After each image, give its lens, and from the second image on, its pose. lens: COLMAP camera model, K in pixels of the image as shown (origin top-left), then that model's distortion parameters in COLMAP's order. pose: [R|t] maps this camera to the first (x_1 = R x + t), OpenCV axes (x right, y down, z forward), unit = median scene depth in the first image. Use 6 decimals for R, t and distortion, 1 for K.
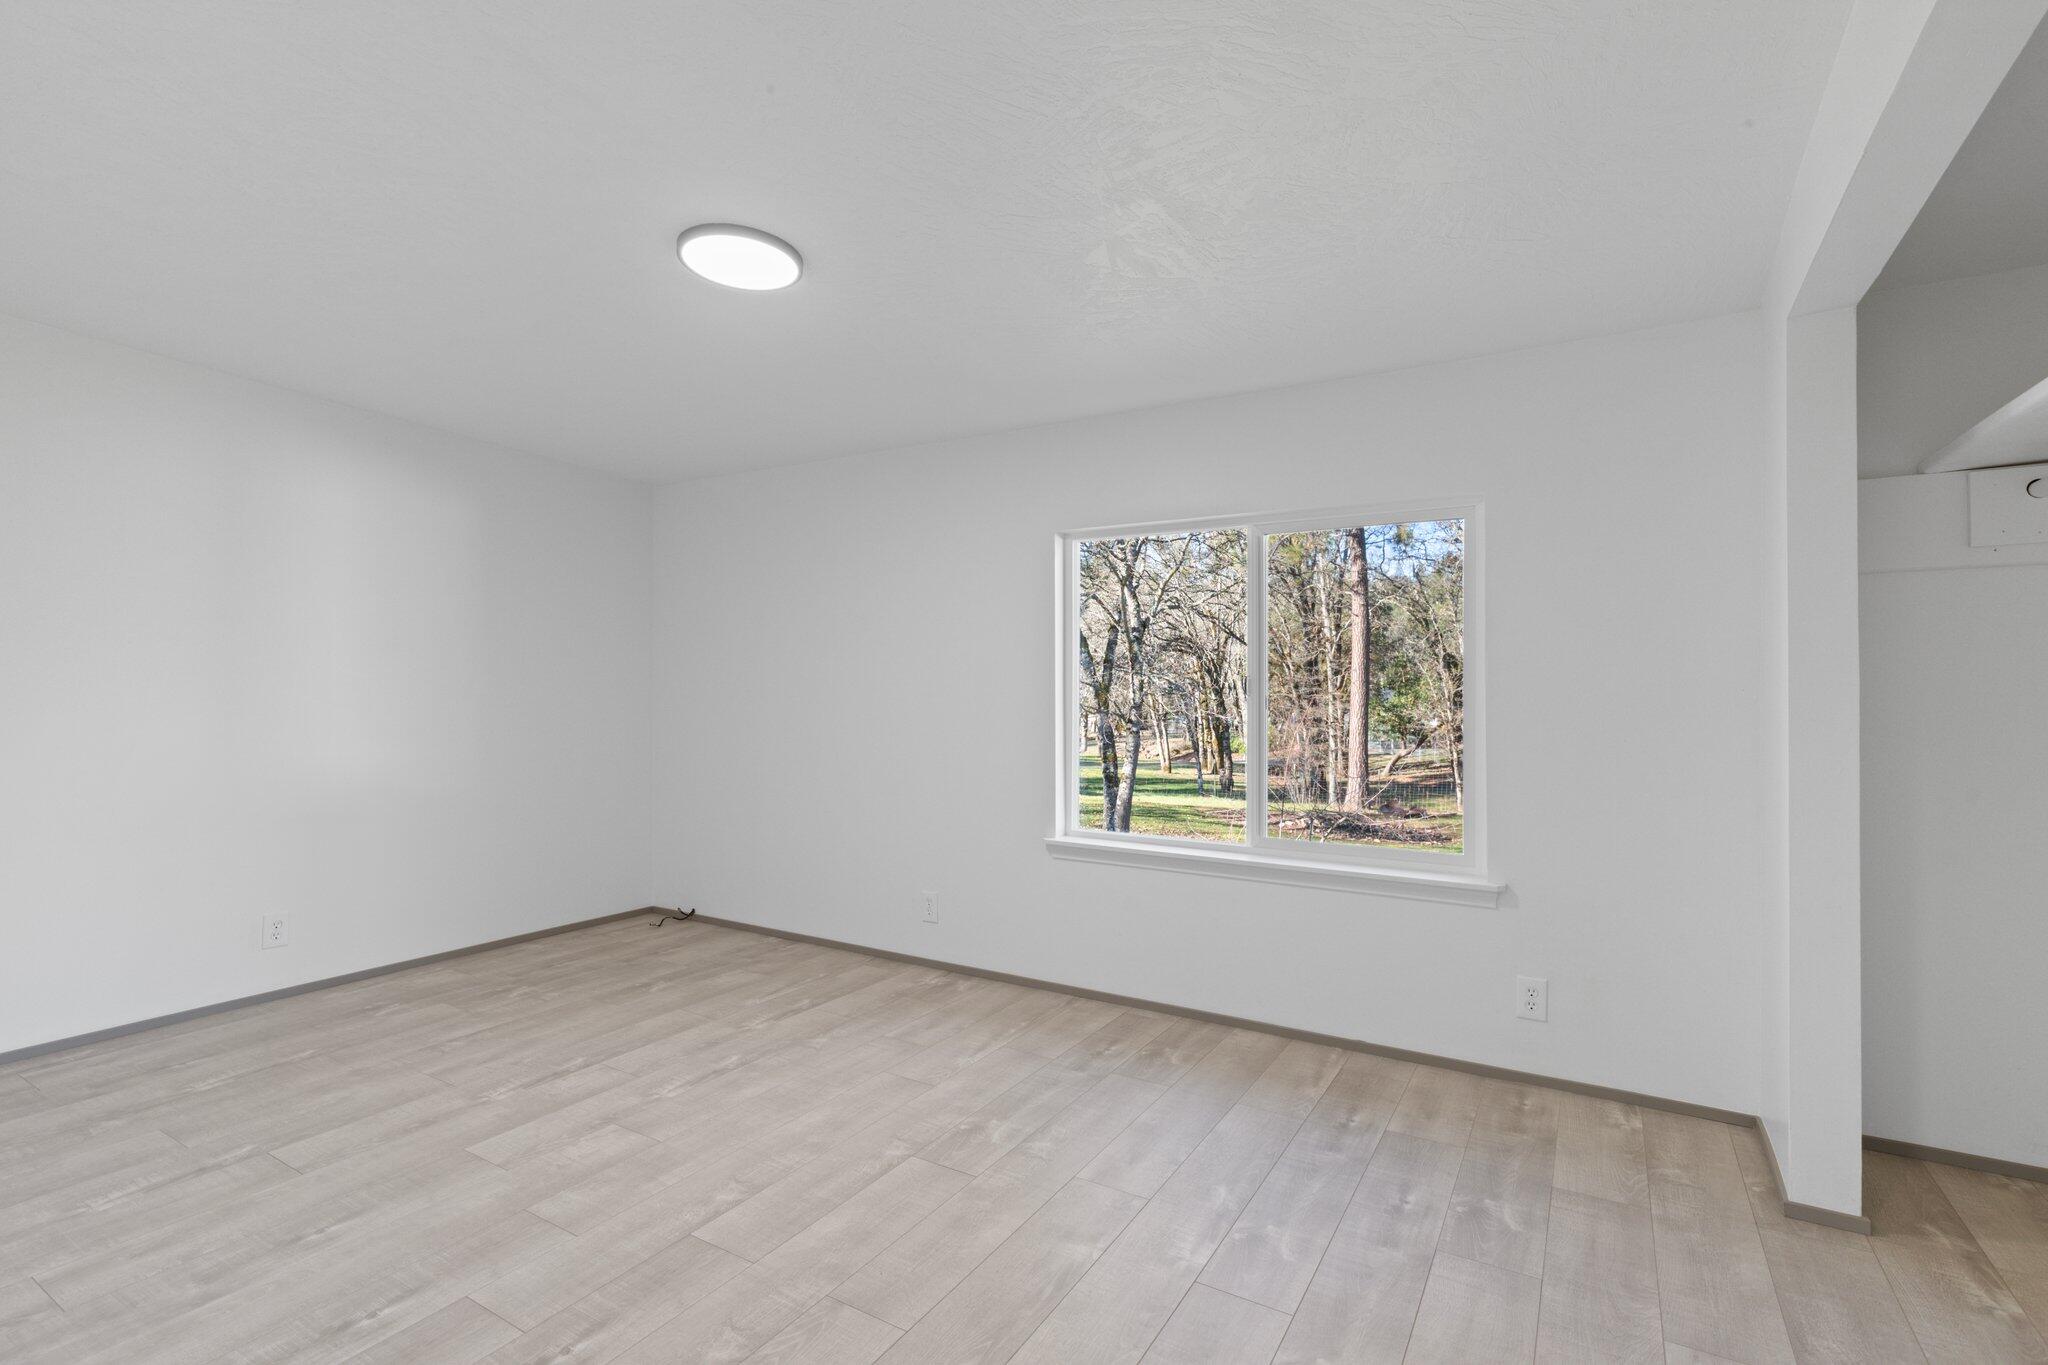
lens RADIAL K [[959.6, 0, 1030.5], [0, 959.6, 695.6], [0, 0, 1]] dist [0.003883, 0.000169]
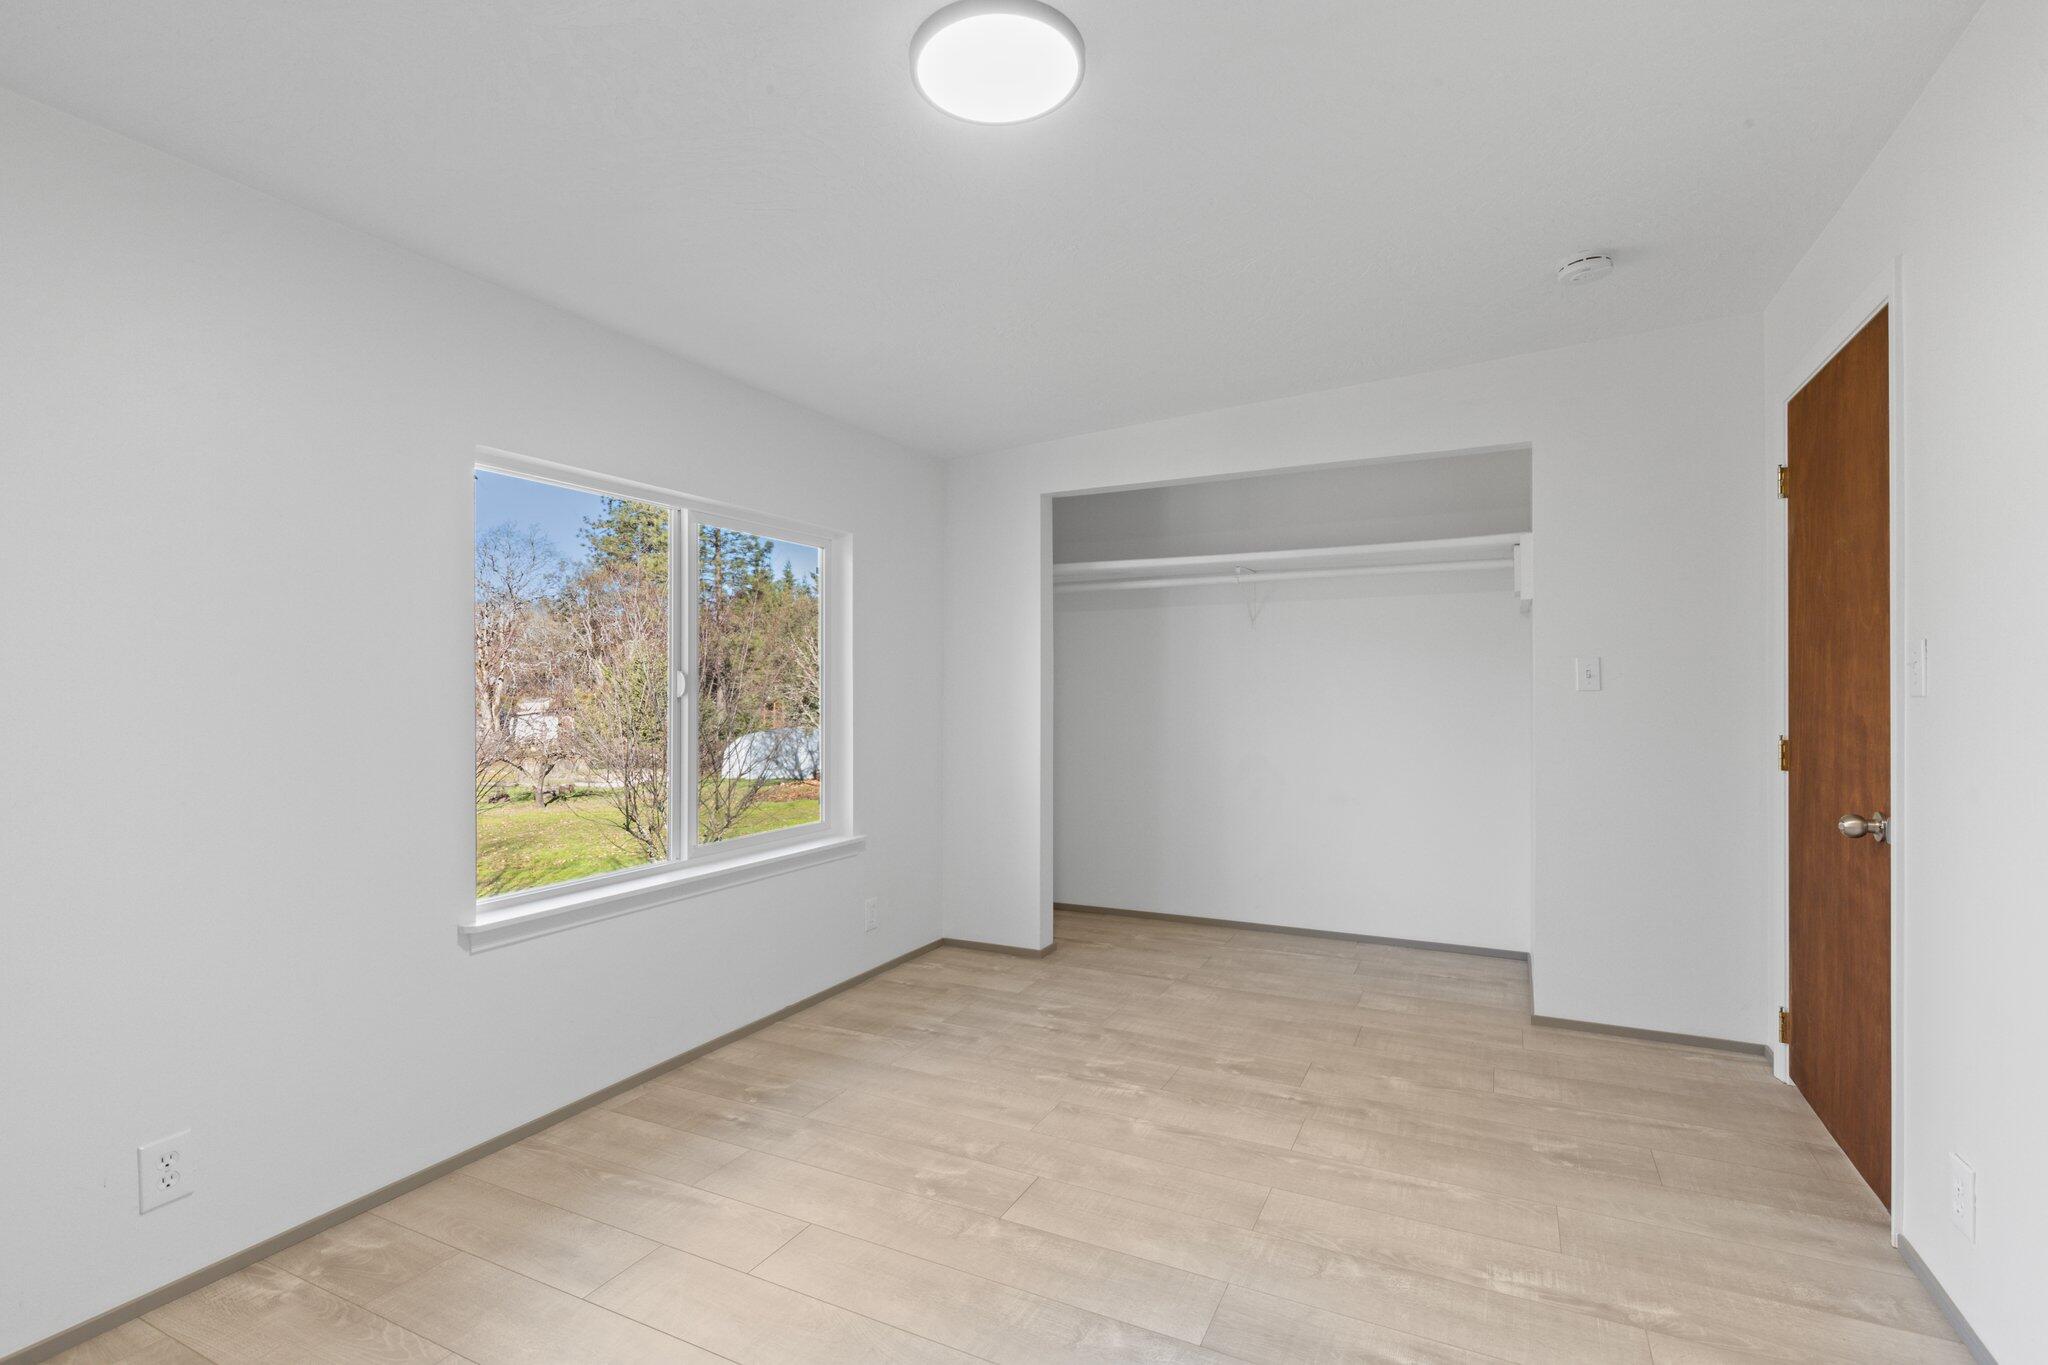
lens RADIAL K [[959.6, 0, 1031.1], [0, 959.6, 676.1], [0, 0, 1]] dist [0.003883, 0.000169]
pose [[-0.099980, 0.008743, 0.994951, -0.981988], [0.007257, 0.999941, -0.008058, -0.015533], [-0.994963, 0.006414, -0.100038, 1.020476]]
